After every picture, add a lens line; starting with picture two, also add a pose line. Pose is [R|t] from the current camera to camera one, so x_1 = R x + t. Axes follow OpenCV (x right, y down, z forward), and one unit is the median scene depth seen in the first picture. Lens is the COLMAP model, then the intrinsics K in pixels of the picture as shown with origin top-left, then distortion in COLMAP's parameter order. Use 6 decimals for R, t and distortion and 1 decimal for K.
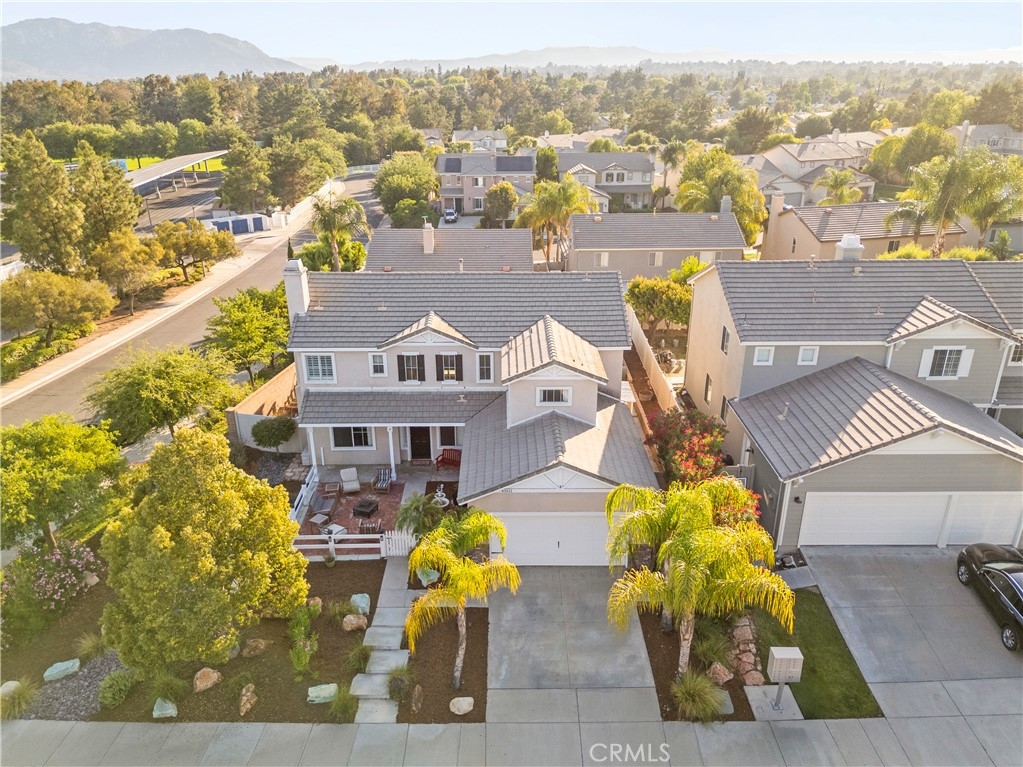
lens RADIAL K [[788.0, 0, 511.5], [0, 788.0, 383.5], [0, 0, 1]] dist [0.072803, -0.074622]
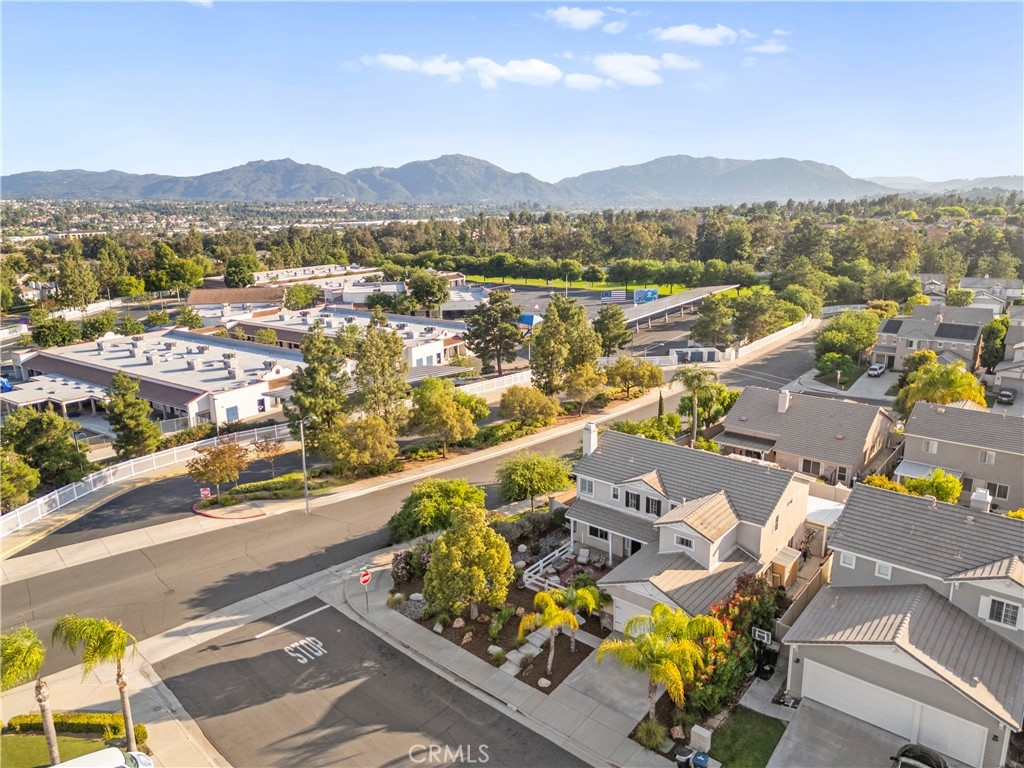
lens RADIAL K [[715.5, 0, 517.7], [0, 715.5, 382.1], [0, 0, 1]] dist [0.032177, -0.006491]
pose [[0.770969, 0.157600, -0.617065, 0.552186], [-0.228022, 0.972976, -0.036393, -0.146535], [0.594653, 0.168762, 0.786071, -0.342226]]
